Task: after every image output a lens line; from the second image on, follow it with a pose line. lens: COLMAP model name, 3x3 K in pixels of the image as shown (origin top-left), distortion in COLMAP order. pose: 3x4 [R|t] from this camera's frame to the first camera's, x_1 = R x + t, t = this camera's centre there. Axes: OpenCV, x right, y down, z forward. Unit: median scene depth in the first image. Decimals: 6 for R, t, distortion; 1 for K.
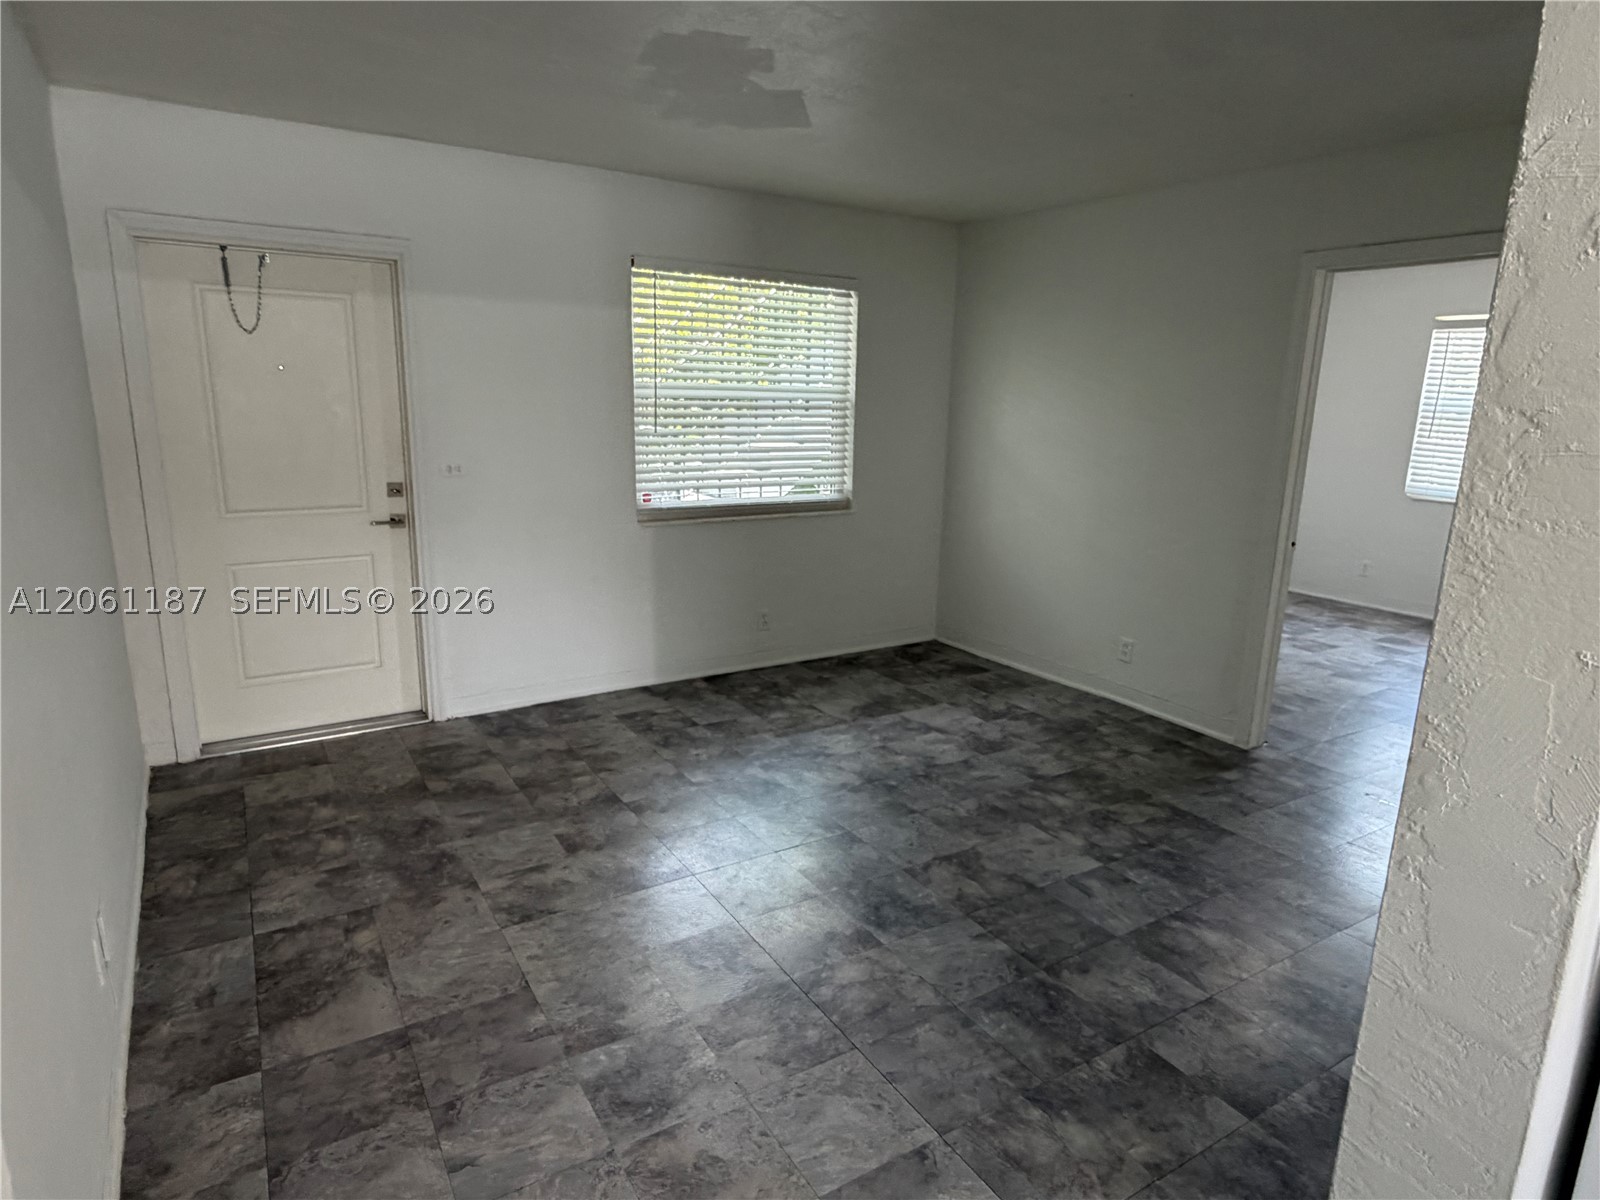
lens RADIAL K [[924.7, 0, 791.8], [0, 924.7, 595.1], [0, 0, 1]] dist [0.001538, 0.000520]
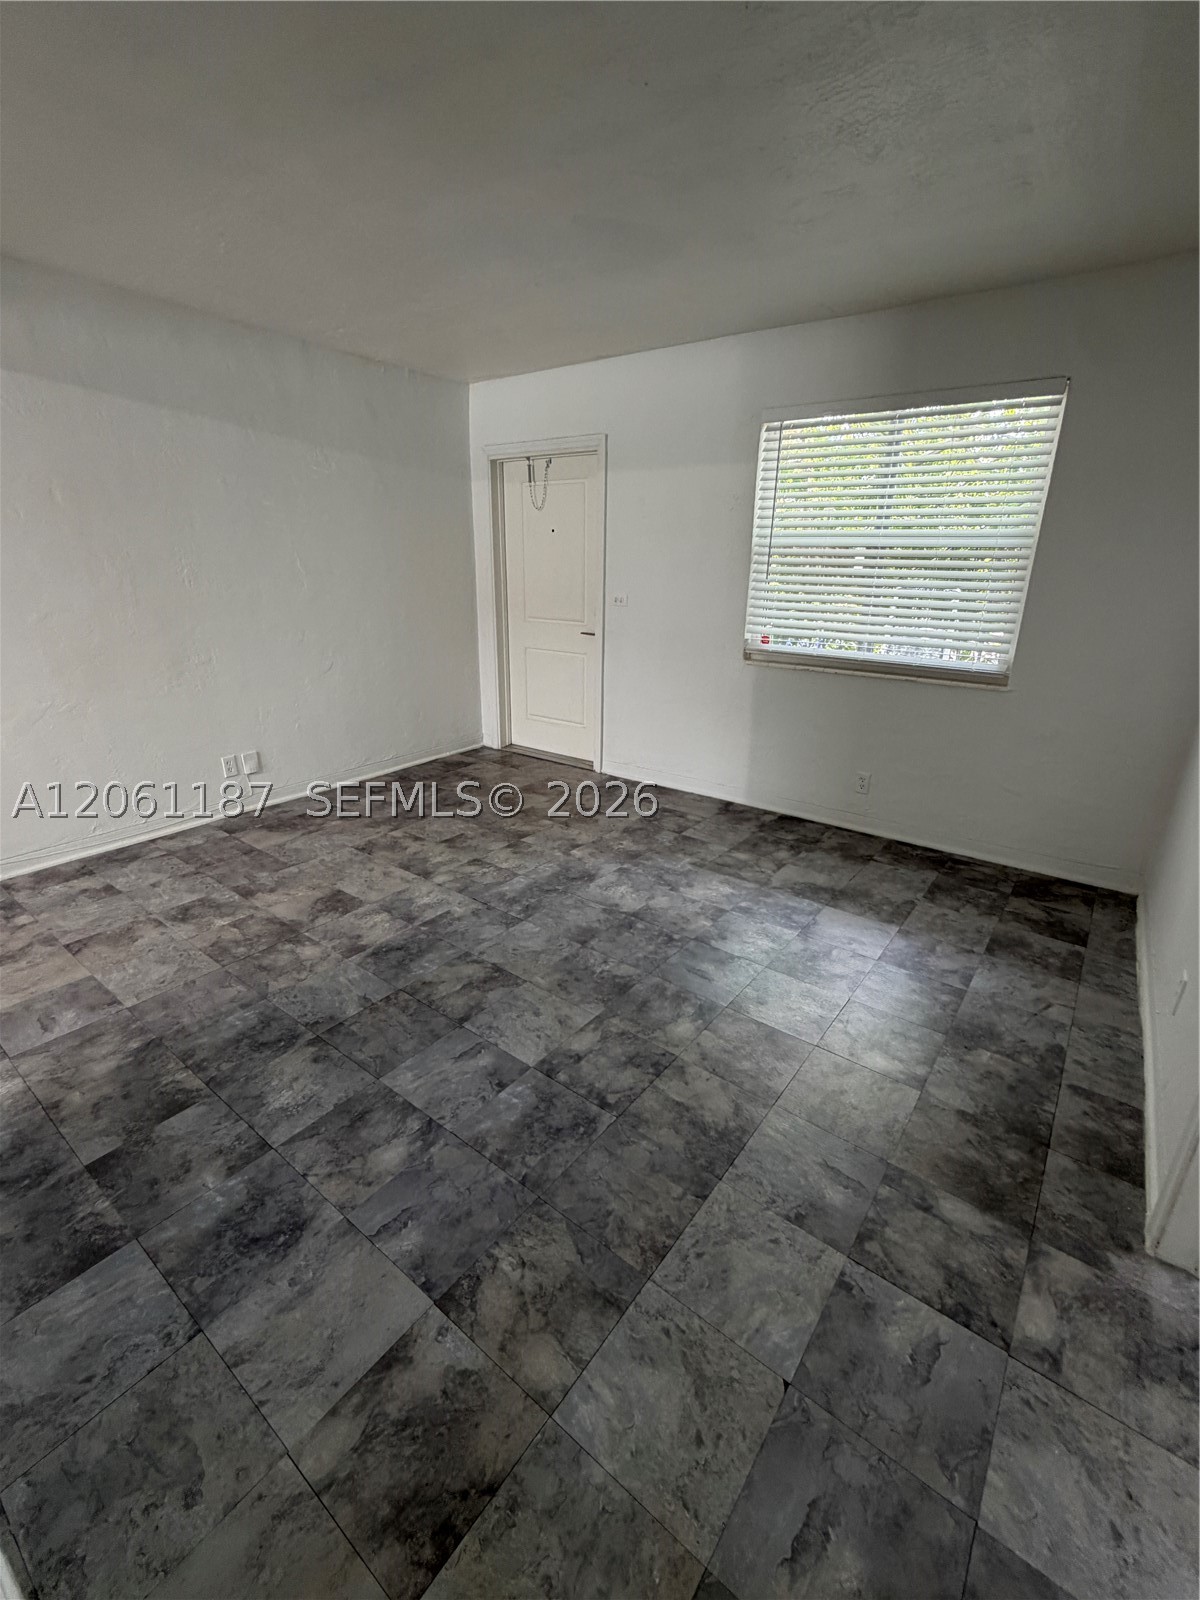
lens RADIAL K [[691.2, 0, 600.0], [0, 691.2, 795.5], [0, 0, 1]] dist [0.001967, -0.000243]
pose [[0.361327, 0.288249, -0.886767, 0.658867], [-0.208414, 0.951924, 0.224507, -0.084324], [0.908849, 0.103694, 0.404031, 0.586742]]
